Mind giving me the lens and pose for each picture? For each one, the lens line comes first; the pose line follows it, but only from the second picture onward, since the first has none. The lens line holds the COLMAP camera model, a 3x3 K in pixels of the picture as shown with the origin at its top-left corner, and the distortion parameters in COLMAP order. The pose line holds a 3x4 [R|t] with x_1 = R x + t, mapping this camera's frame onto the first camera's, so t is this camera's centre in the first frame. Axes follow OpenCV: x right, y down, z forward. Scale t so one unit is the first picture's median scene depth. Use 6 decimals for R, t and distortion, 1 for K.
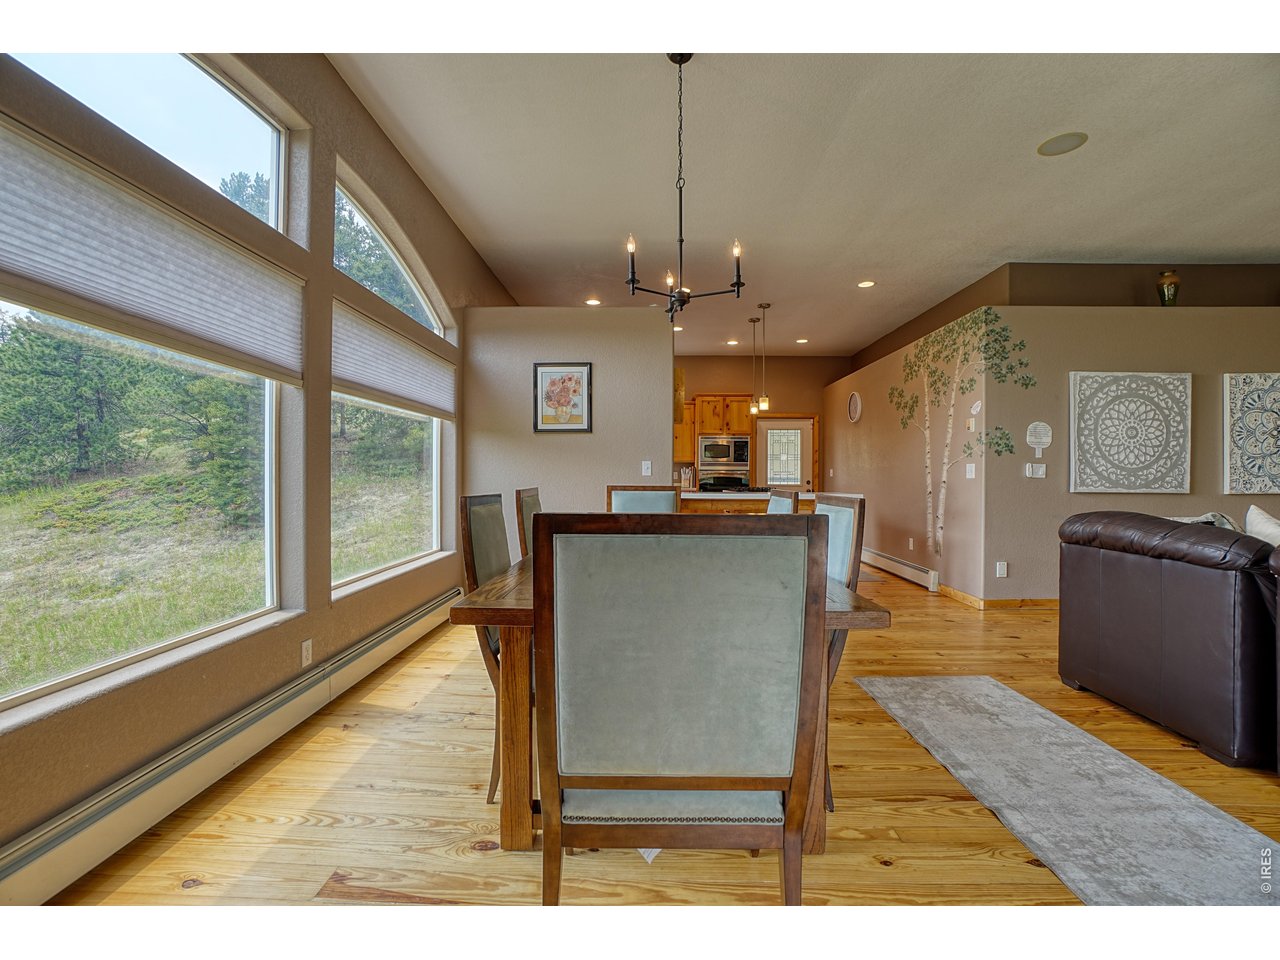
lens RADIAL K [[568.7, 0, 635.0], [0, 568.7, 480.3], [0, 0, 1]] dist [-0.063731, 0.022729]
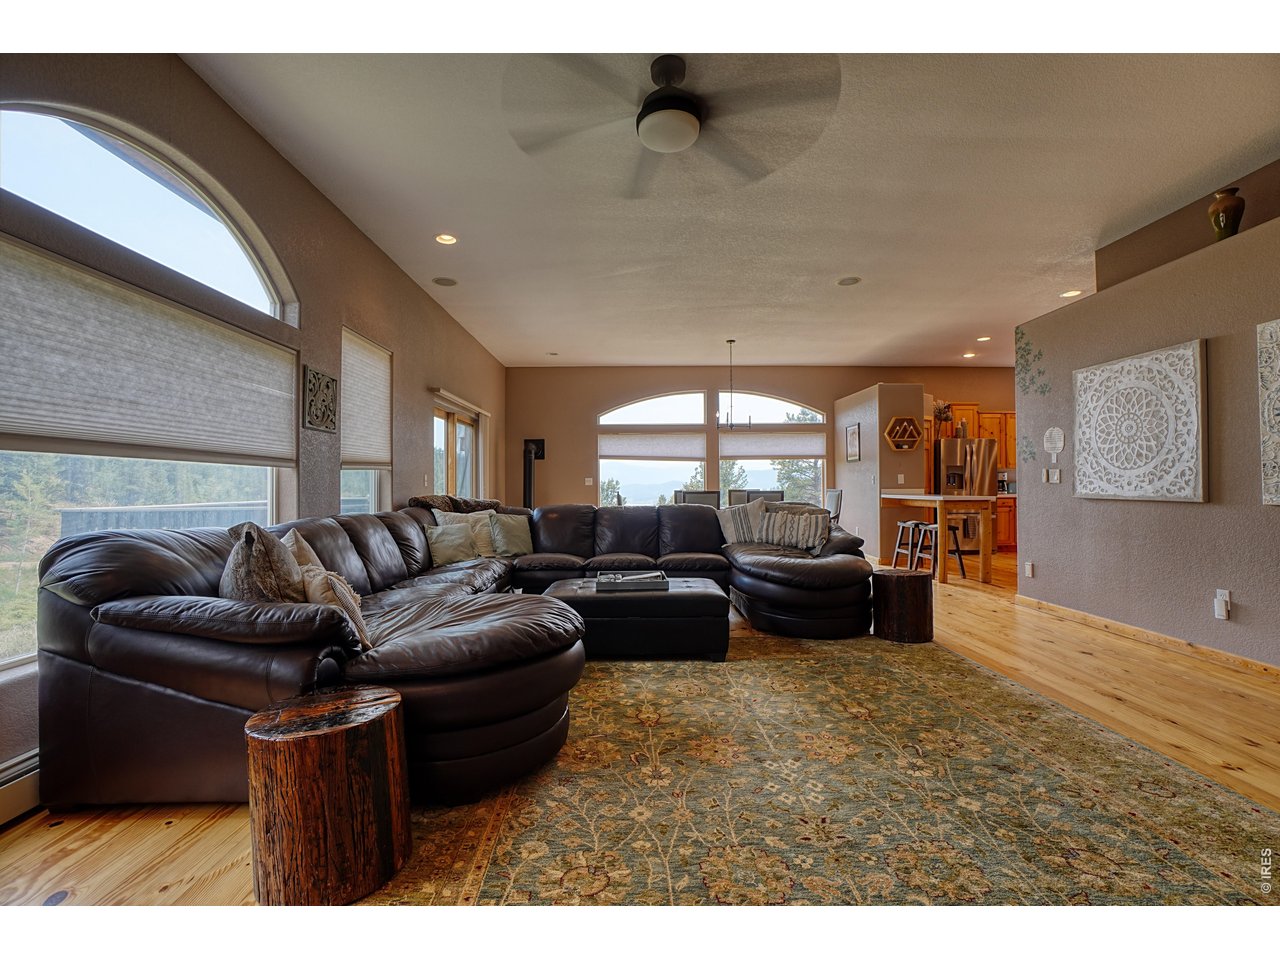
lens RADIAL K [[568.7, 0, 635.0], [0, 568.7, 480.3], [0, 0, 1]] dist [-0.063731, 0.022729]
pose [[0.039500, -0.014981, -0.999107, 1.485810], [-0.000649, 0.999887, -0.015018, 0.005549], [0.999219, 0.001242, 0.039486, 0.180741]]
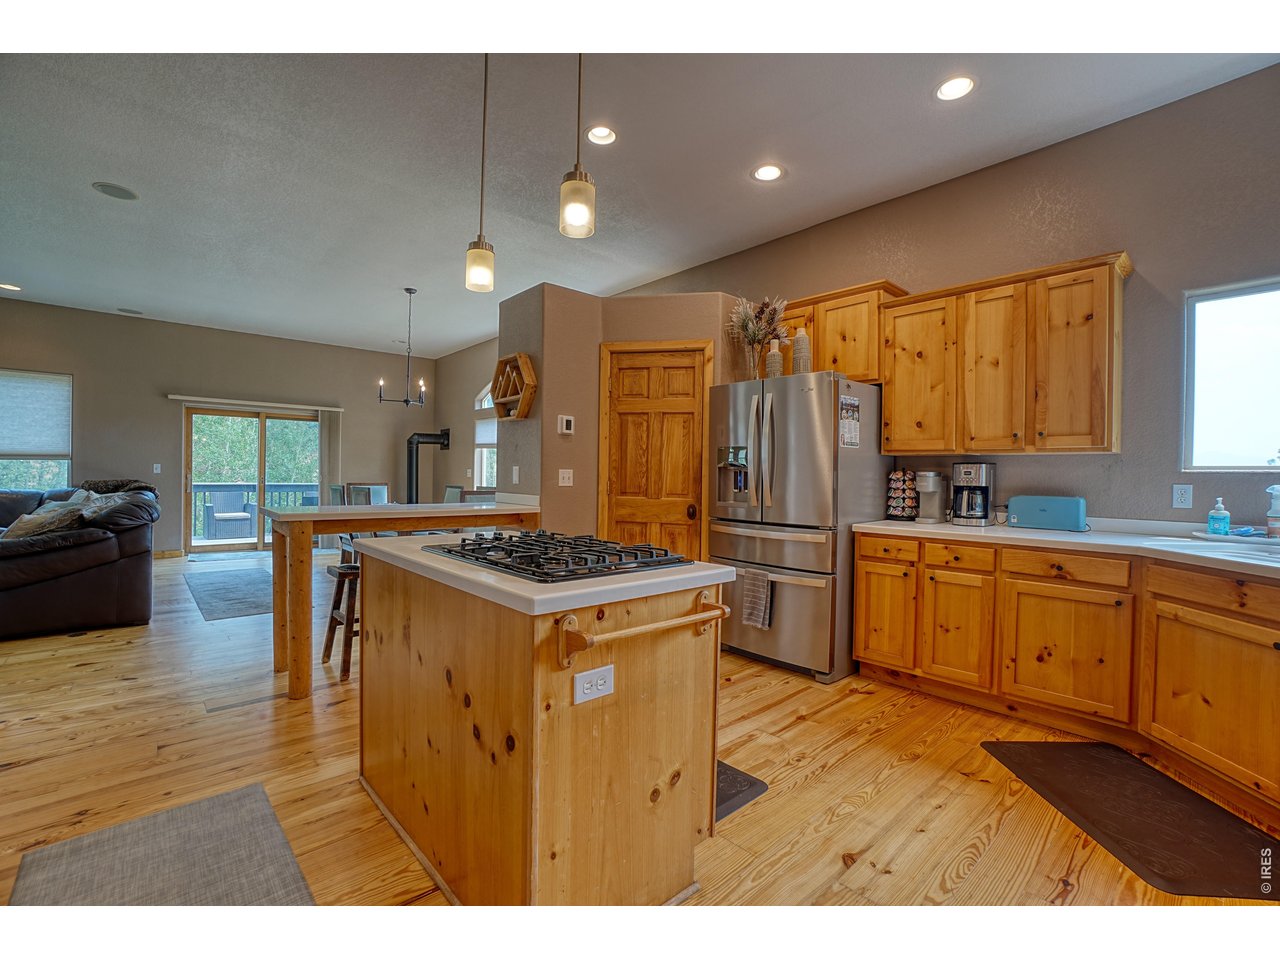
lens RADIAL K [[568.7, 0, 635.0], [0, 568.7, 480.3], [0, 0, 1]] dist [-0.063731, 0.022729]
pose [[-0.725687, -0.011732, -0.687925, 0.471426], [-0.026056, 0.999606, 0.010439, -0.025464], [0.687531, 0.025500, -0.725707, 1.599878]]
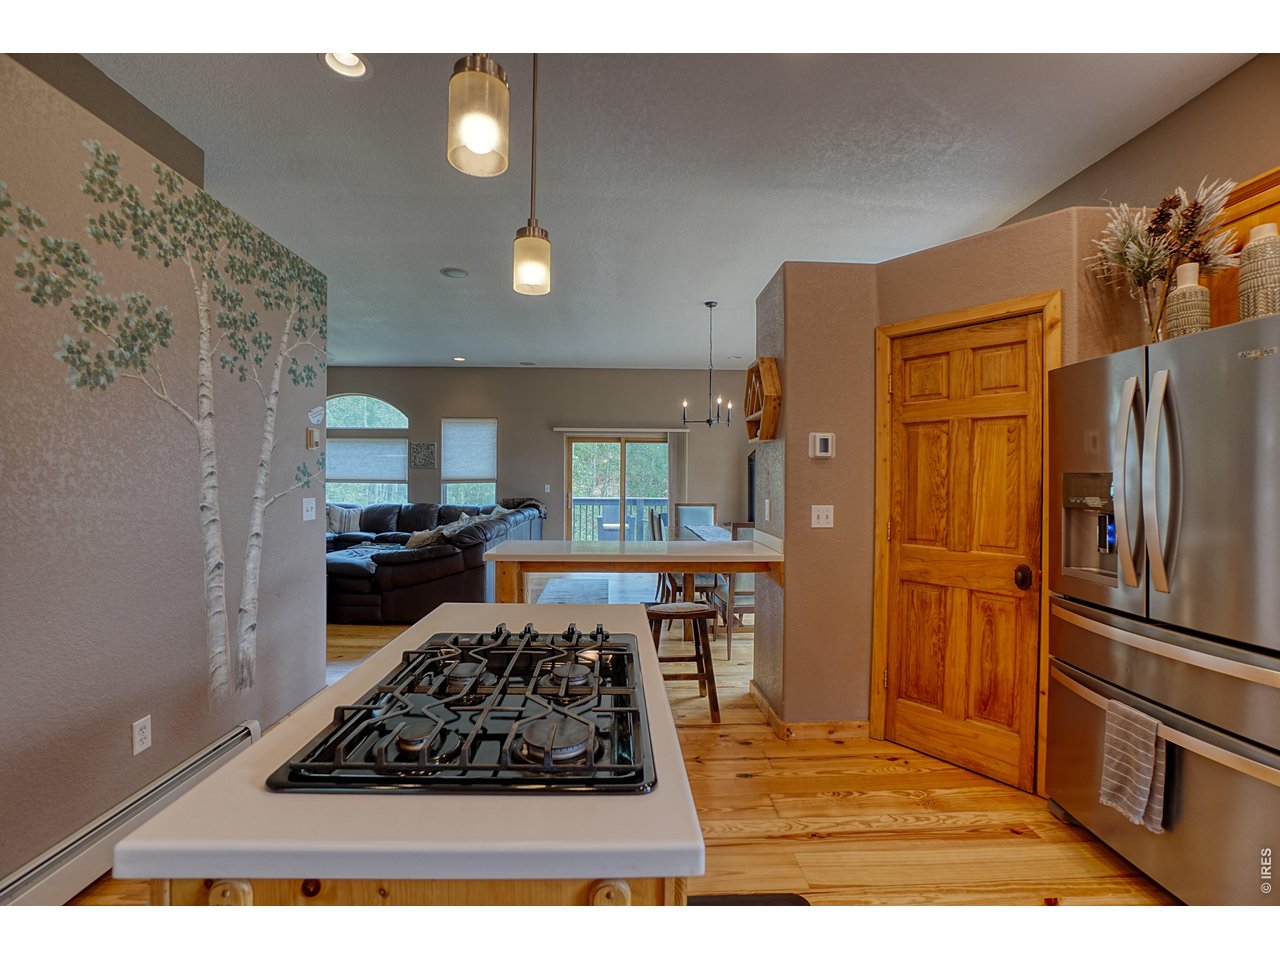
lens RADIAL K [[568.7, 0, 635.0], [0, 568.7, 480.3], [0, 0, 1]] dist [-0.063731, 0.022729]
pose [[-0.997945, -0.012458, -0.062846, 0.242333], [-0.013215, 0.999845, 0.011641, -0.057658], [0.062691, 0.012448, -0.997955, 1.534375]]
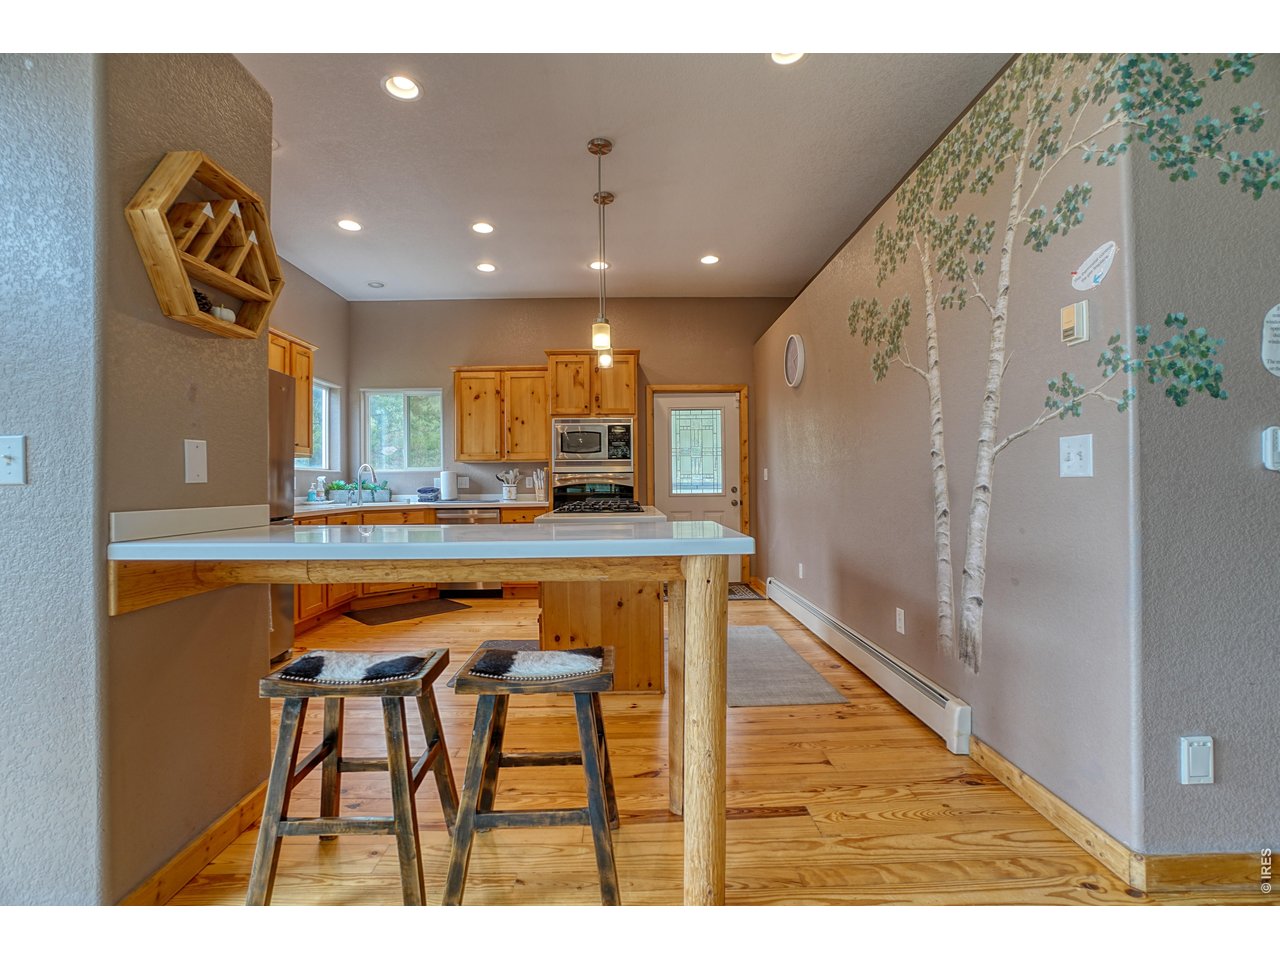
lens RADIAL K [[568.7, 0, 635.0], [0, 568.7, 480.3], [0, 0, 1]] dist [-0.063731, 0.022729]
pose [[0.998882, -0.016127, 0.044442, 0.286579], [0.016672, 0.999790, -0.011929, -0.002024], [-0.044240, 0.012657, 0.998941, 0.614611]]
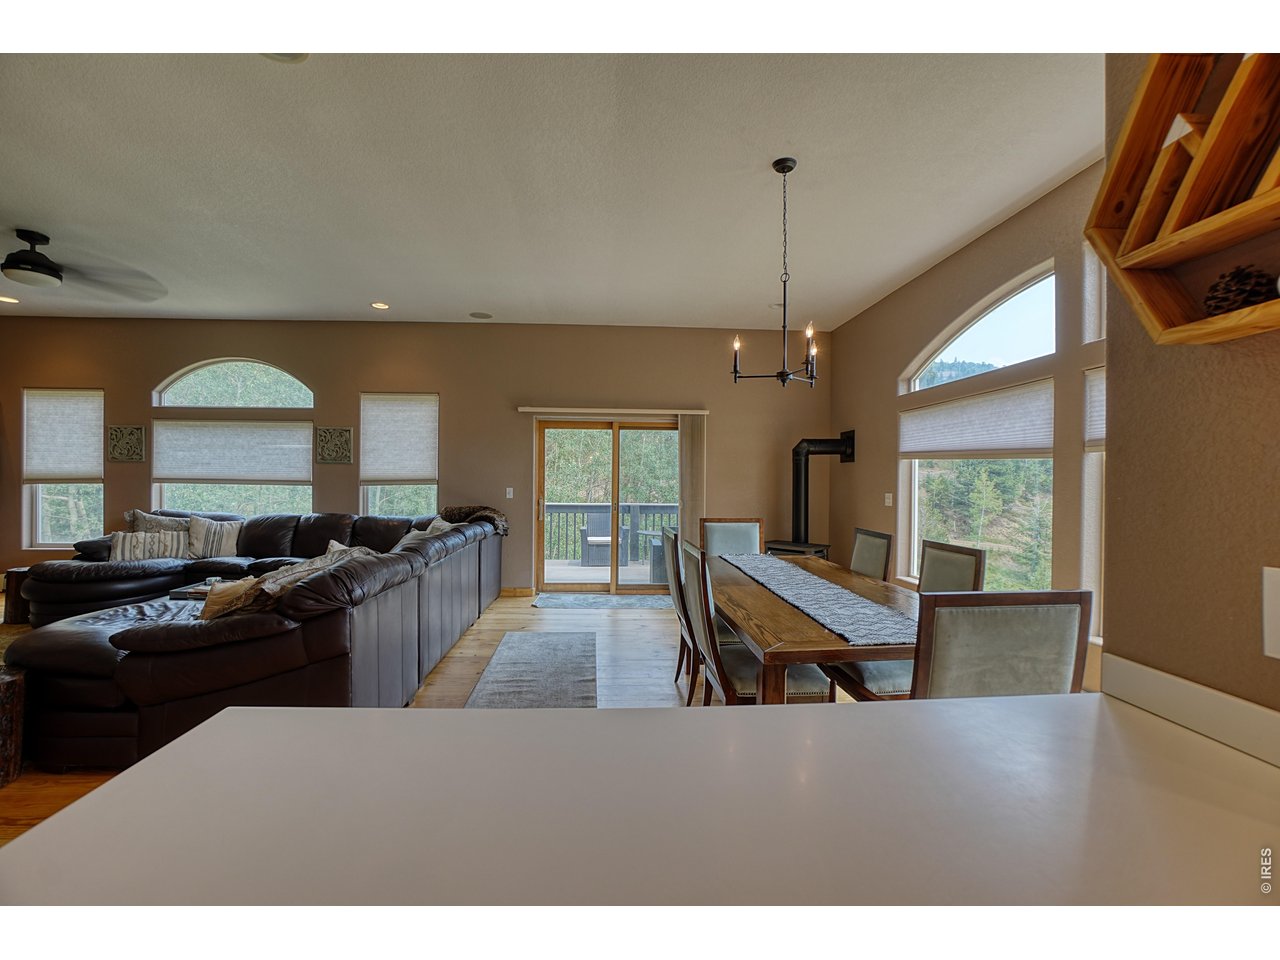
lens RADIAL K [[568.7, 0, 635.0], [0, 568.7, 480.3], [0, 0, 1]] dist [-0.063731, 0.022729]
pose [[-0.995920, -0.015537, -0.088889, 0.238807], [-0.016512, 0.999811, 0.010250, -0.053351], [0.088713, 0.011676, -0.995989, 1.049769]]
